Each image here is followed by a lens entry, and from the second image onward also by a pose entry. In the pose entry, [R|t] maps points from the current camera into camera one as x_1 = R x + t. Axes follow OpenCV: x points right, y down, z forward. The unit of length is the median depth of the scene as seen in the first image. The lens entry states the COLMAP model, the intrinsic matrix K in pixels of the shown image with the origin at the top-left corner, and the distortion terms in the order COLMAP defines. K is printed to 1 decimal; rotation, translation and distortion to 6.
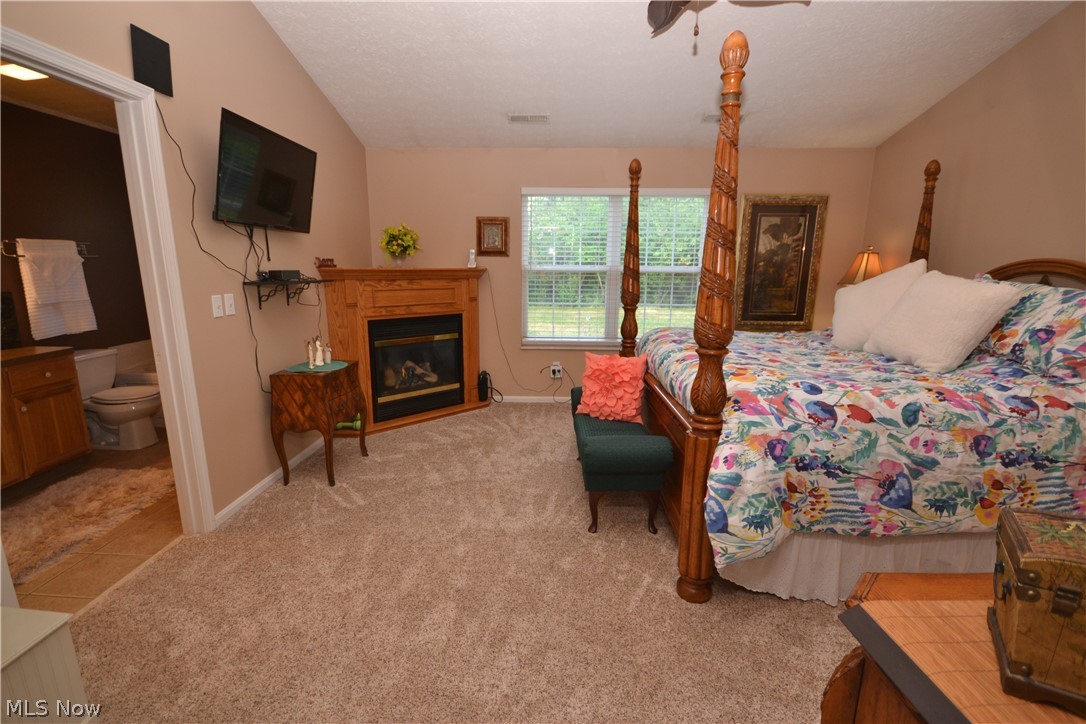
lens RADIAL K [[483.4, 0, 542.6], [0, 483.4, 366.0], [0, 0, 1]] dist [0.003176, -0.006033]
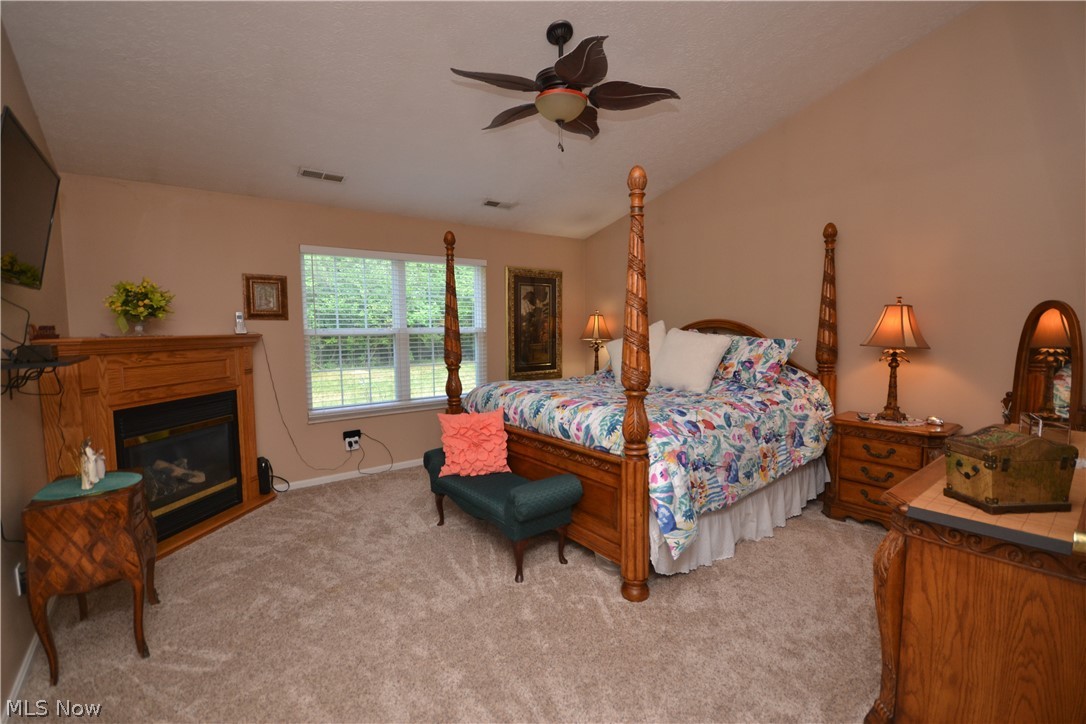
lens RADIAL K [[483.4, 0, 542.6], [0, 483.4, 366.0], [0, 0, 1]] dist [0.003176, -0.006033]
pose [[0.781430, -0.067266, 0.620356, -0.407622], [0.140543, 0.987601, -0.069948, -0.029472], [-0.607959, 0.141846, 0.781195, 0.082659]]
